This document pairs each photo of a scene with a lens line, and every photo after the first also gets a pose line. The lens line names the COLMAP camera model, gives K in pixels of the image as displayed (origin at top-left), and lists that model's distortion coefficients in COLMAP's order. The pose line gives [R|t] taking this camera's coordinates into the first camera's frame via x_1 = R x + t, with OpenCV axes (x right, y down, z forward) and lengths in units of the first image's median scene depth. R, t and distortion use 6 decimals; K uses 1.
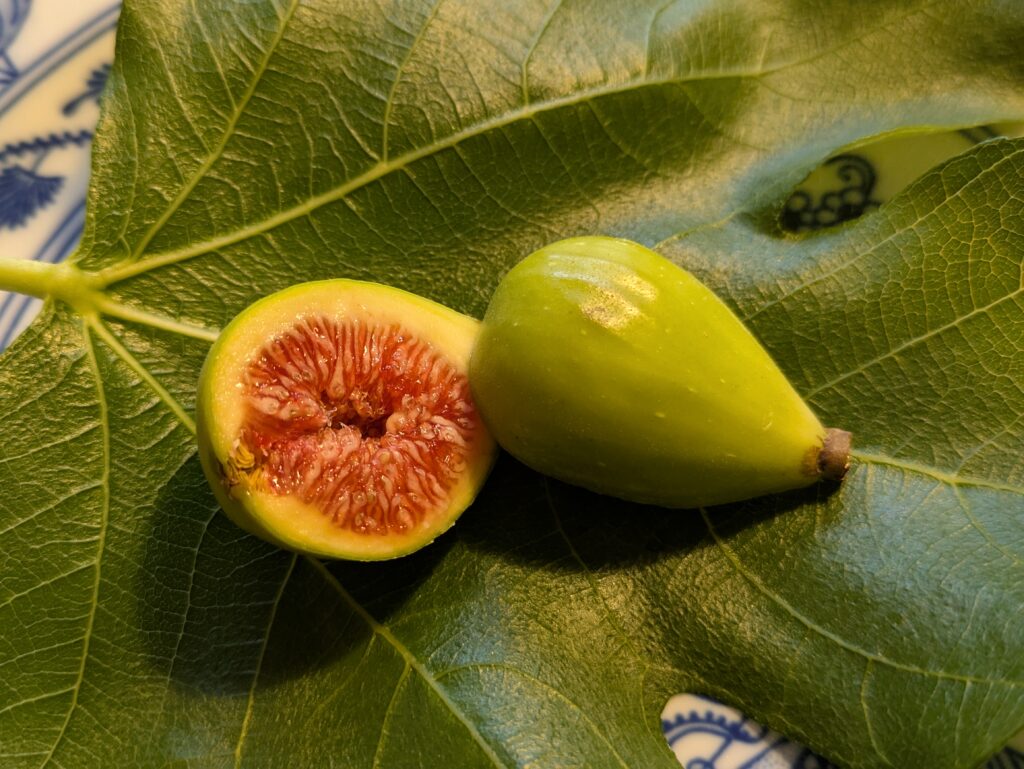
lens RADIAL K [[1273.1, 0, 494.2], [0, 1273.1, 424.1], [0, 0, 1]] dist [-0.012248, -0.071019]
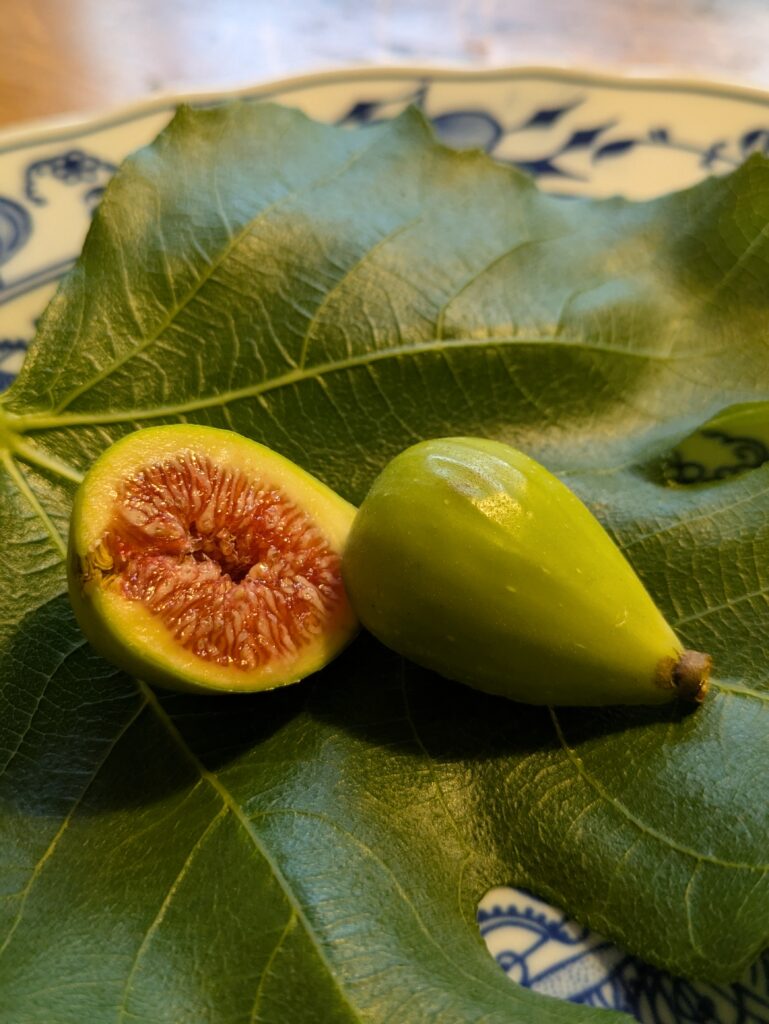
lens RADIAL K [[1273.1, 0, 384.5], [0, 1273.1, 512.0], [0, 0, 1]] dist [-0.012248, -0.071019]
pose [[0.987110, 0.123010, -0.102383, 0.118935], [-0.148115, 0.944491, -0.293256, 0.232612], [0.060626, 0.304641, 0.950536, 0.008648]]
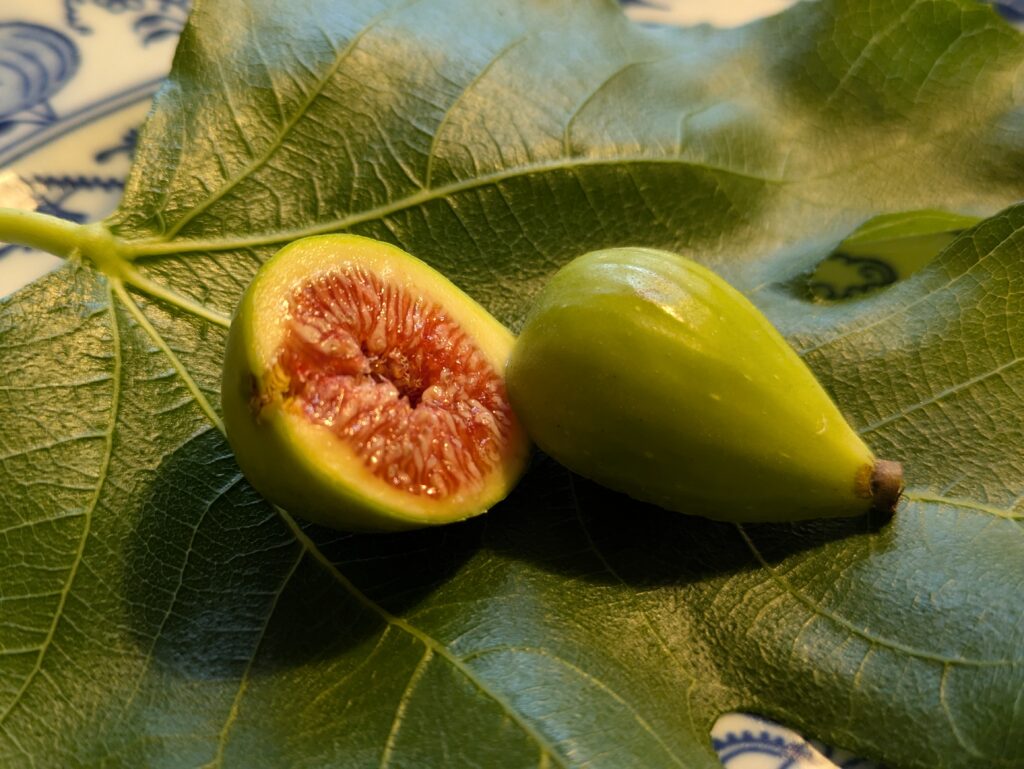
lens RADIAL K [[1273.1, 0, 494.2], [0, 1273.1, 424.1], [0, 0, 1]] dist [-0.012248, -0.071019]
pose [[0.995586, 0.077063, 0.053572, -0.078169], [-0.056774, 0.949017, -0.310070, 0.296498], [-0.074735, 0.305660, 0.949203, 0.108855]]
